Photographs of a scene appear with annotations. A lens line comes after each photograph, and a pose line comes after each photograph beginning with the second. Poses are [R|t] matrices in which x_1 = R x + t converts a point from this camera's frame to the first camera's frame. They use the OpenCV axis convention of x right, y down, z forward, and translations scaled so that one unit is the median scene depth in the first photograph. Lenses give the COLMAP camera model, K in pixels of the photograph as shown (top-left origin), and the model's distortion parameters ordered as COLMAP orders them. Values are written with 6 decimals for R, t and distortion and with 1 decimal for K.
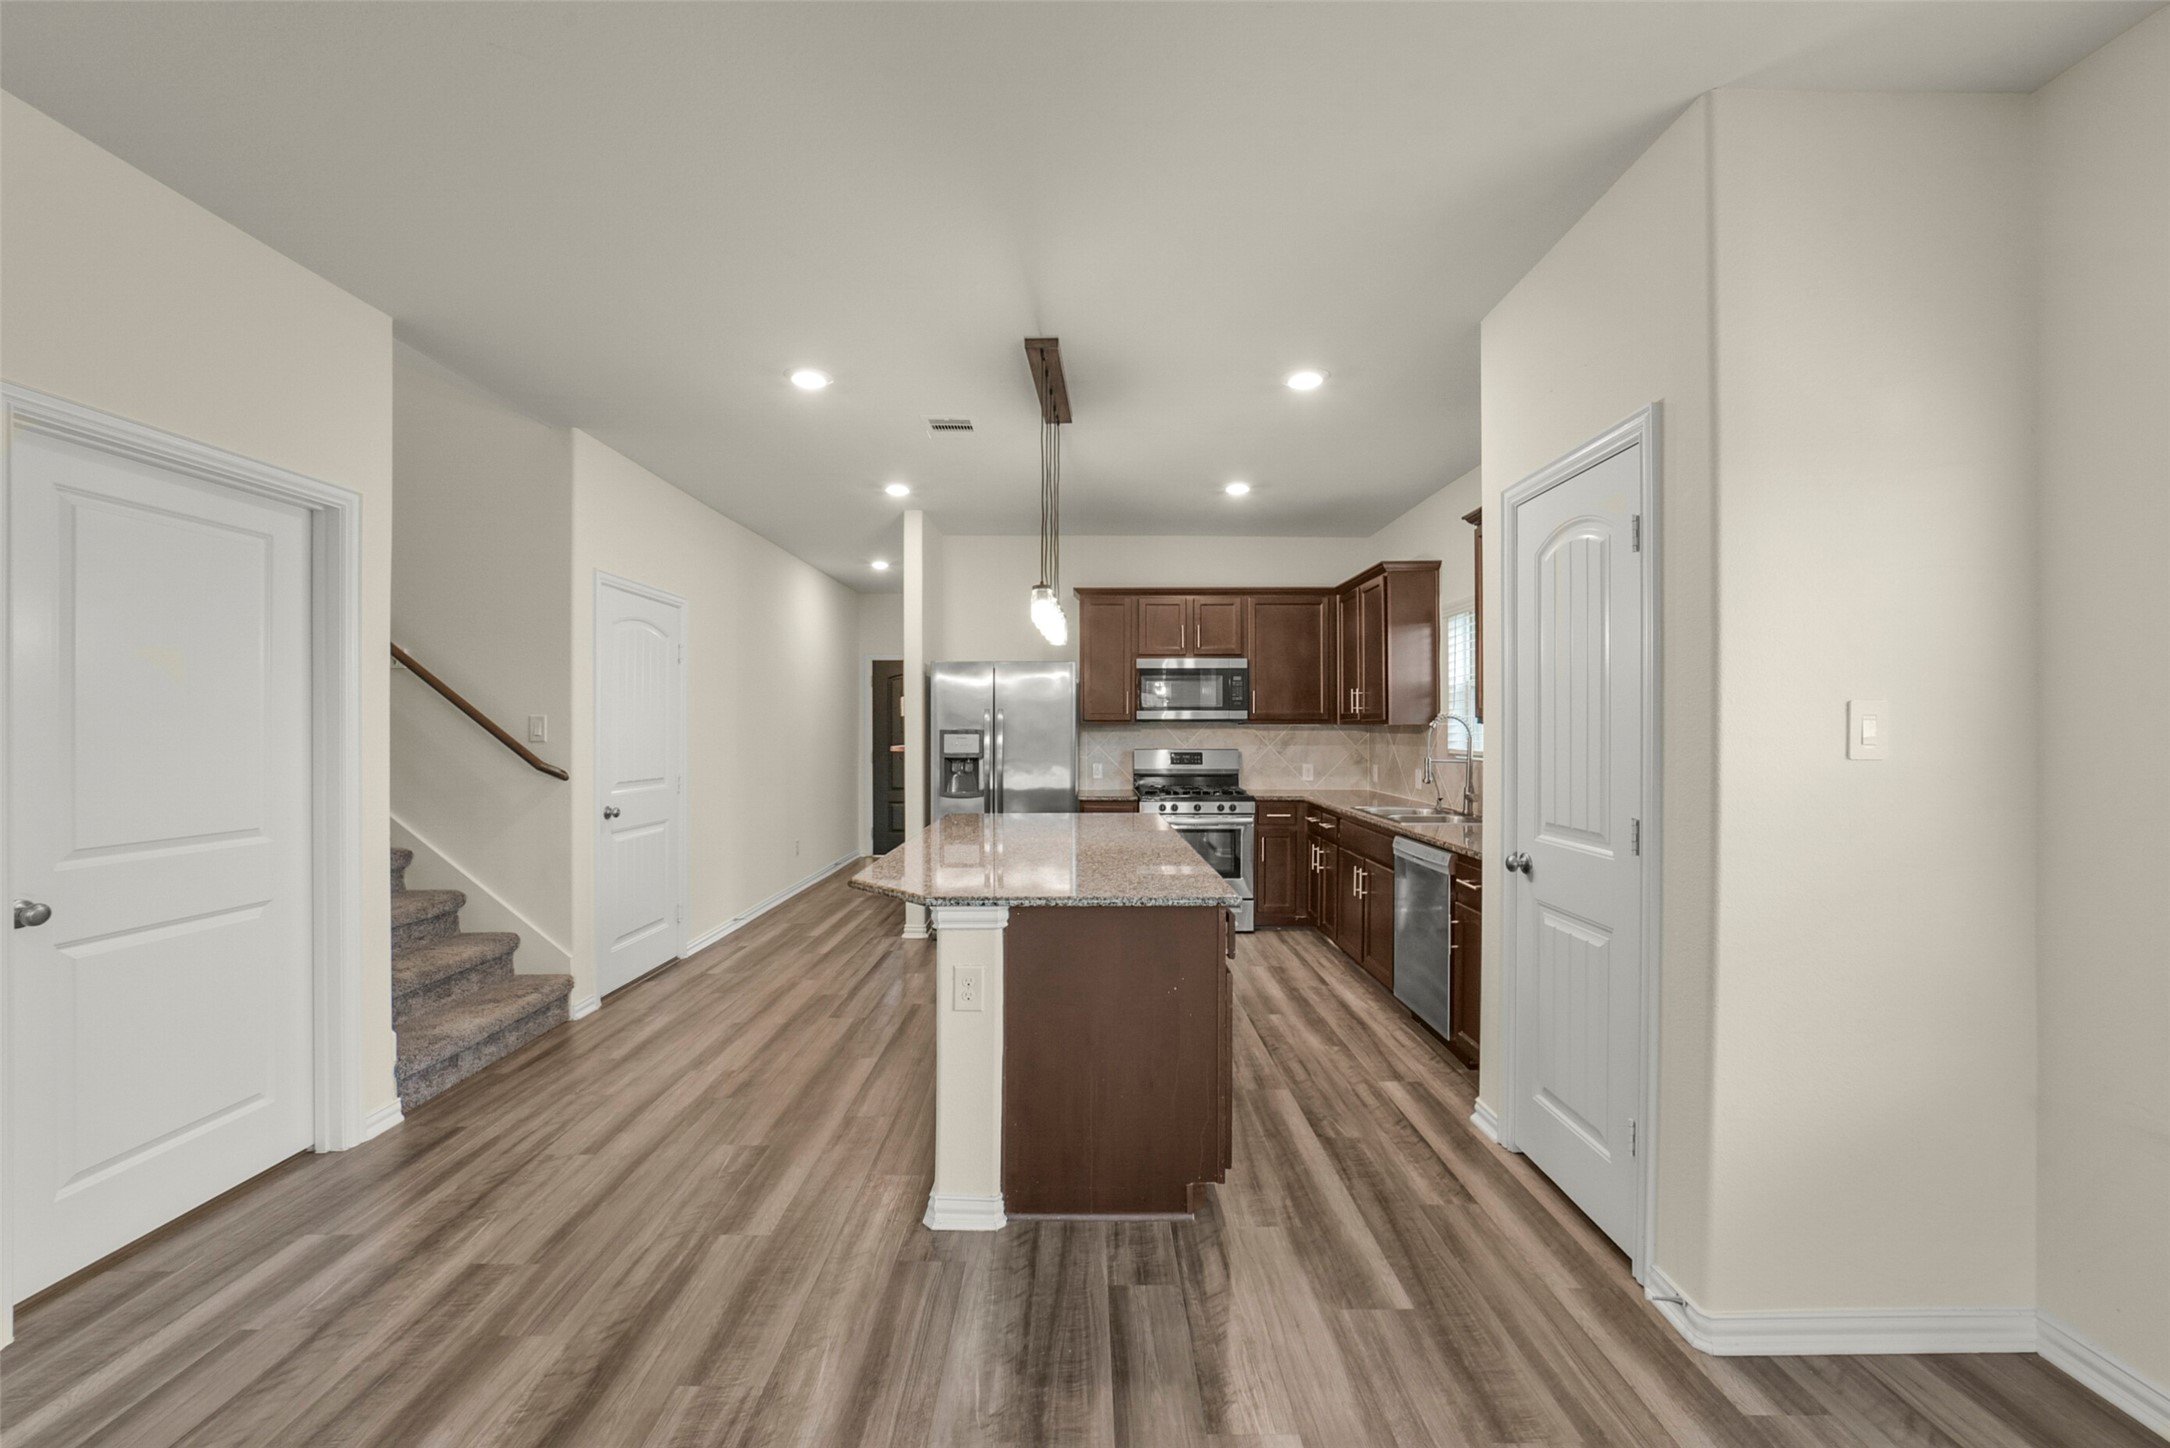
lens RADIAL K [[857.5, 0, 1081.8], [0, 857.5, 732.5], [0, 0, 1]] dist [-0.022159, 0.006909]
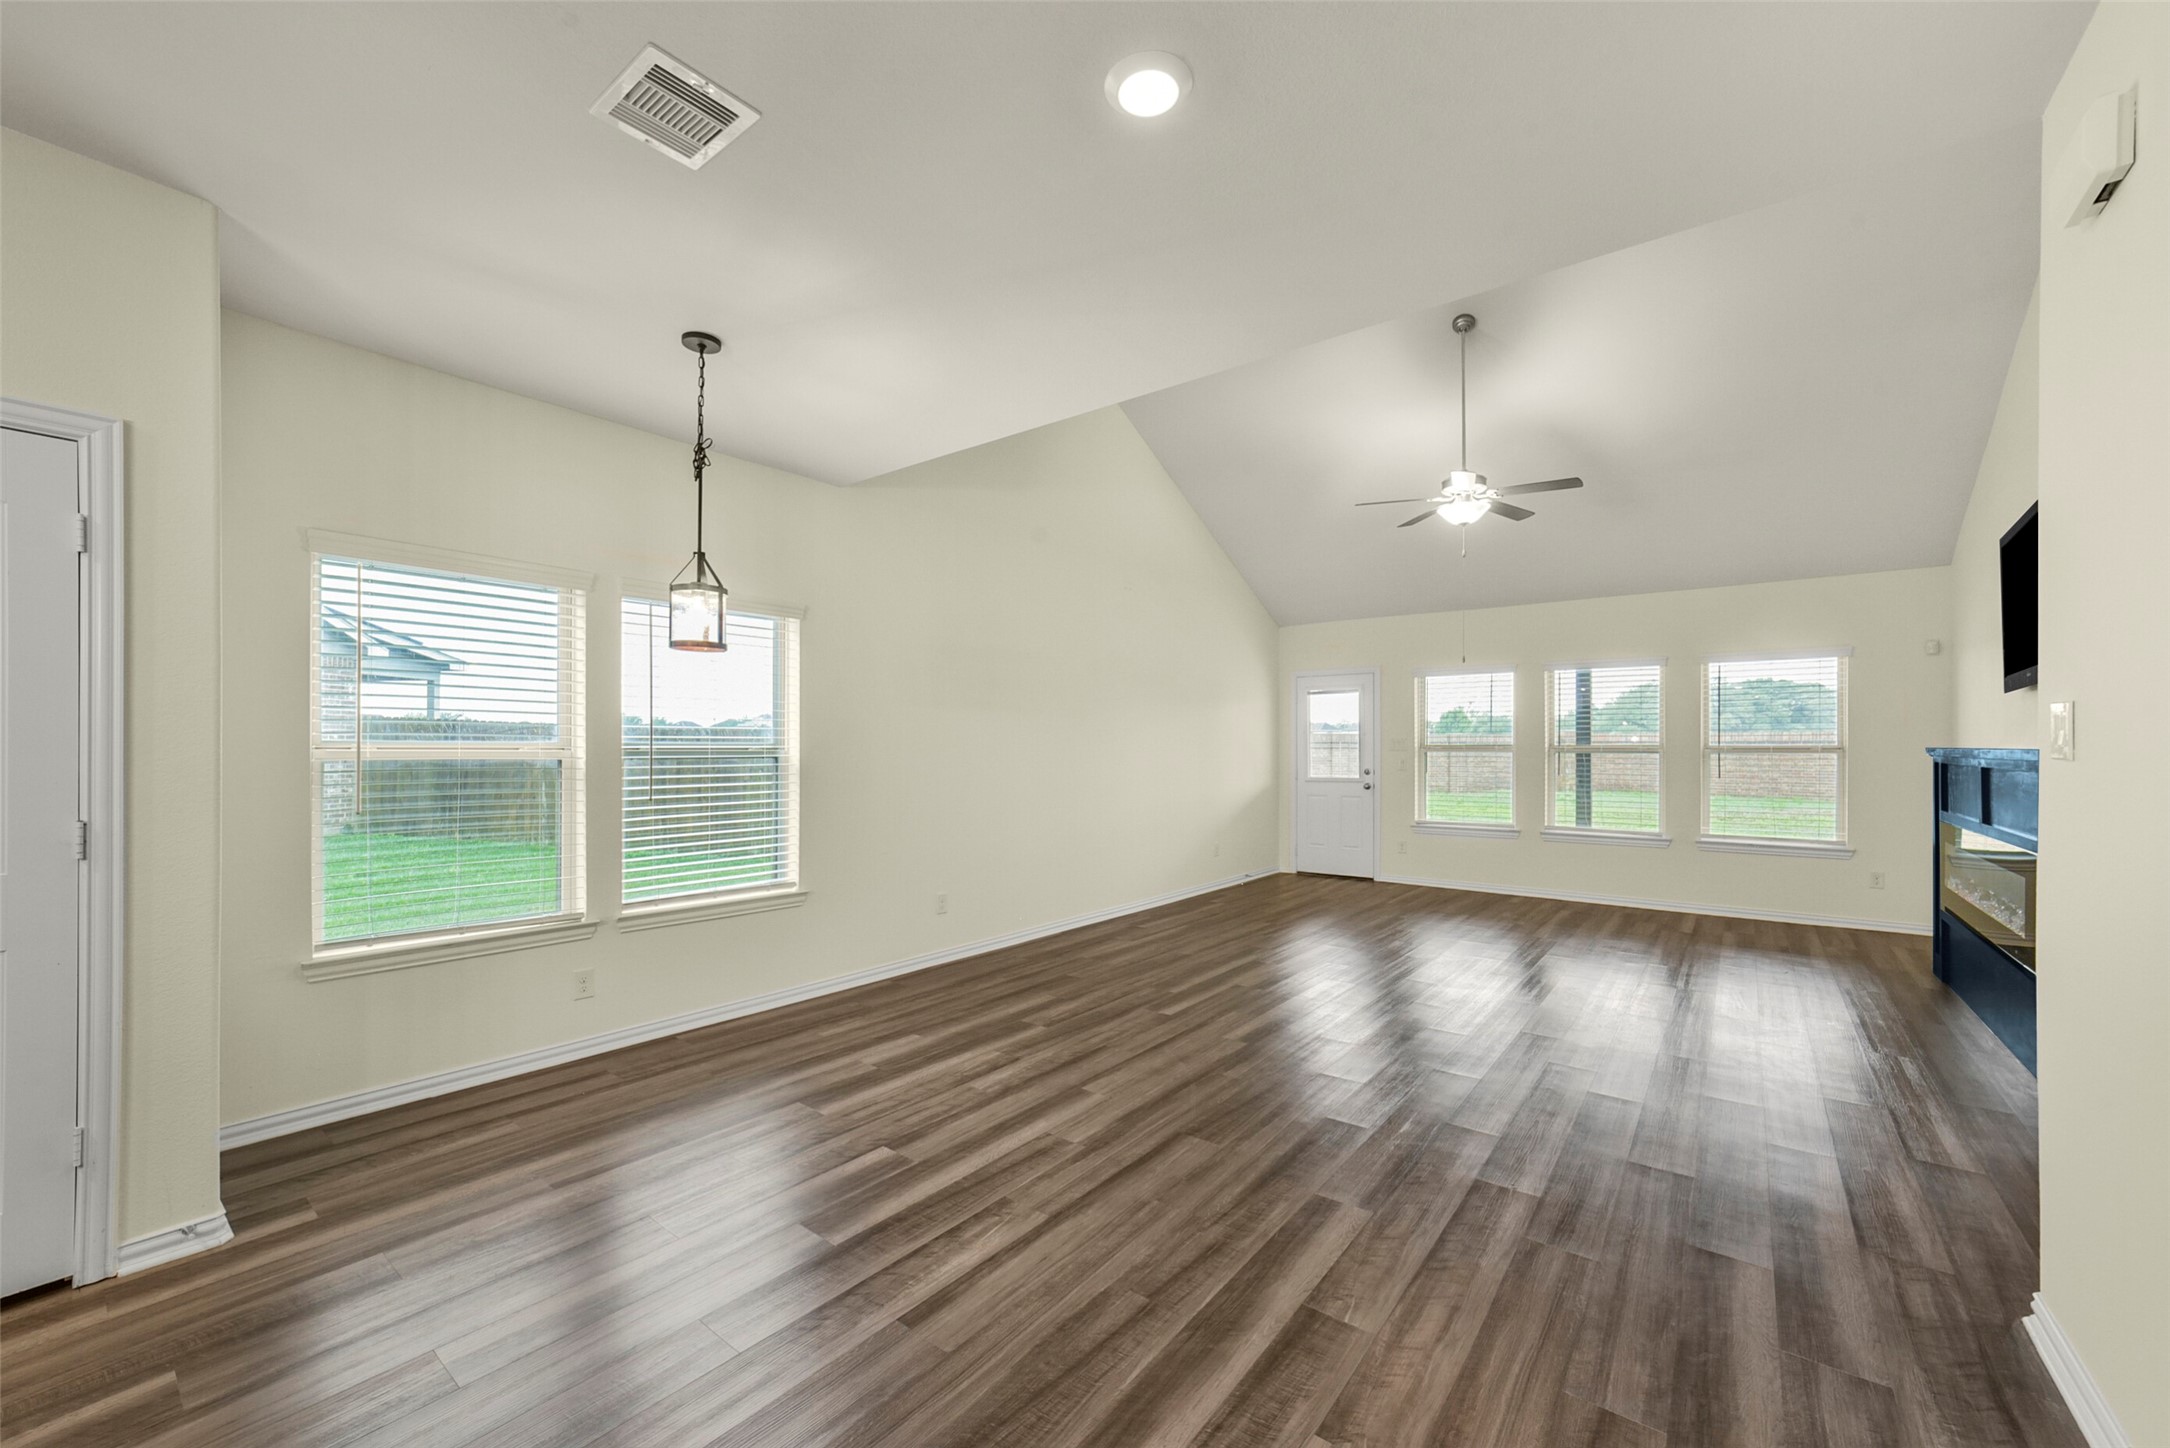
lens RADIAL K [[857.5, 0, 1075.5], [0, 857.5, 743.6], [0, 0, 1]] dist [-0.022159, 0.006909]
pose [[-0.789426, 0.004502, 0.613829, -0.425945], [0.003590, 0.999990, -0.002718, 0.007648], [-0.613835, 0.000058, -0.789434, 0.521042]]
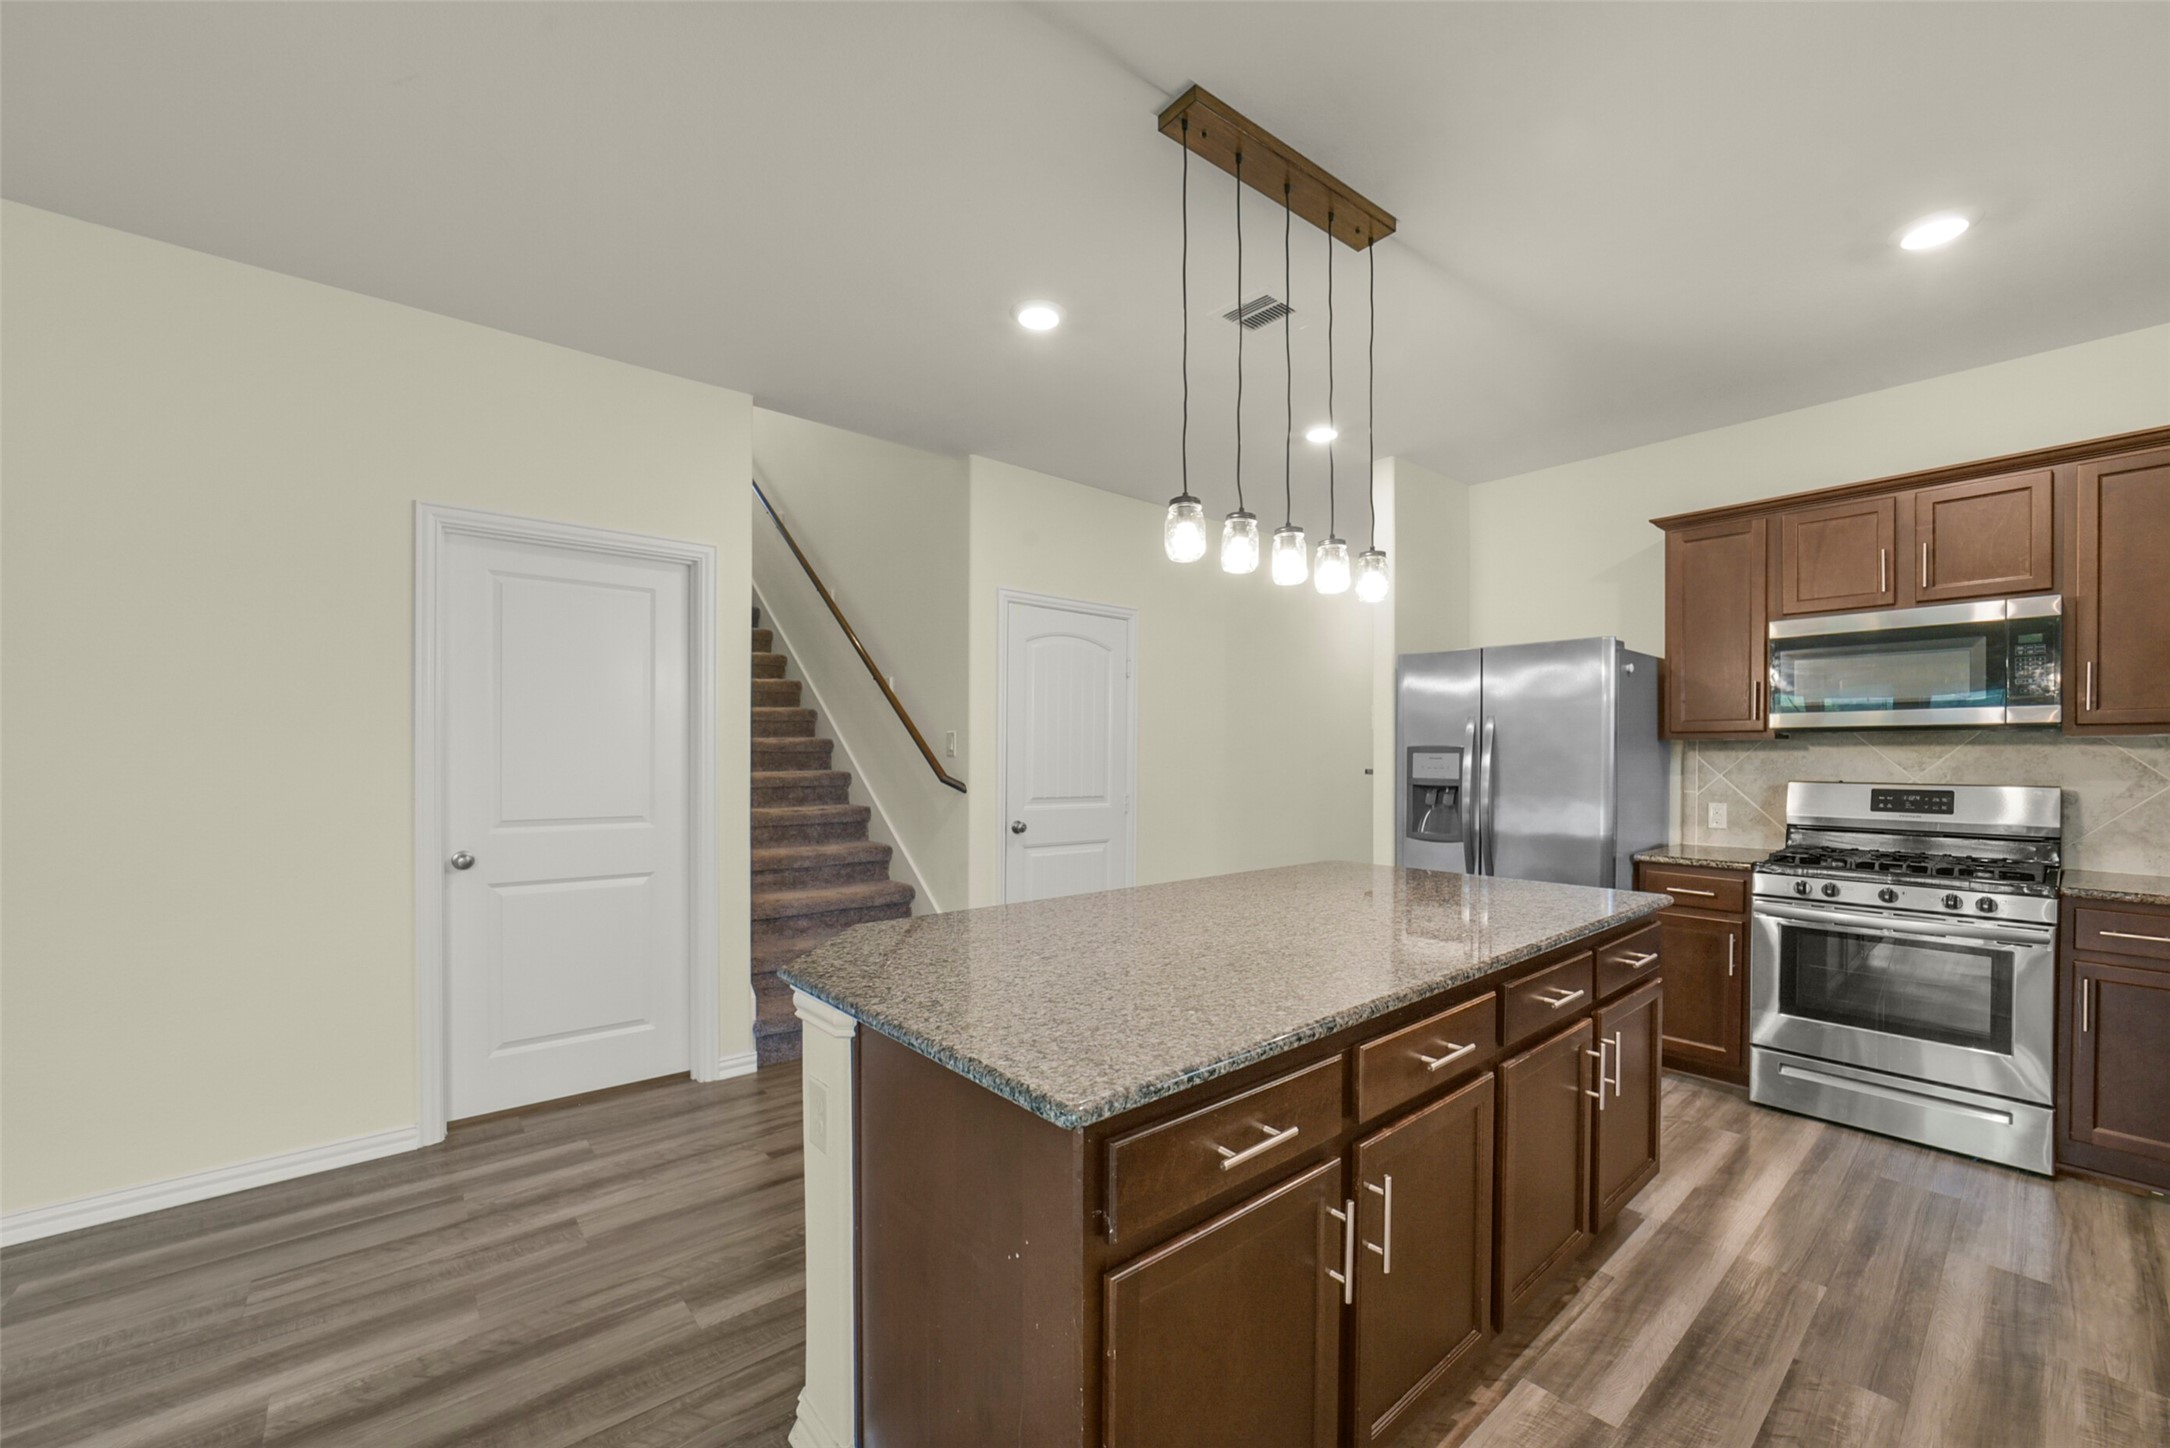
lens RADIAL K [[857.5, 0, 1073.6], [0, 857.5, 761.6], [0, 0, 1]] dist [-0.022159, 0.006909]
pose [[0.645893, 0.008930, -0.763376, 0.267767], [-0.008192, 0.999955, 0.004766, 0.010985], [0.763384, 0.003175, 0.645937, 0.387757]]
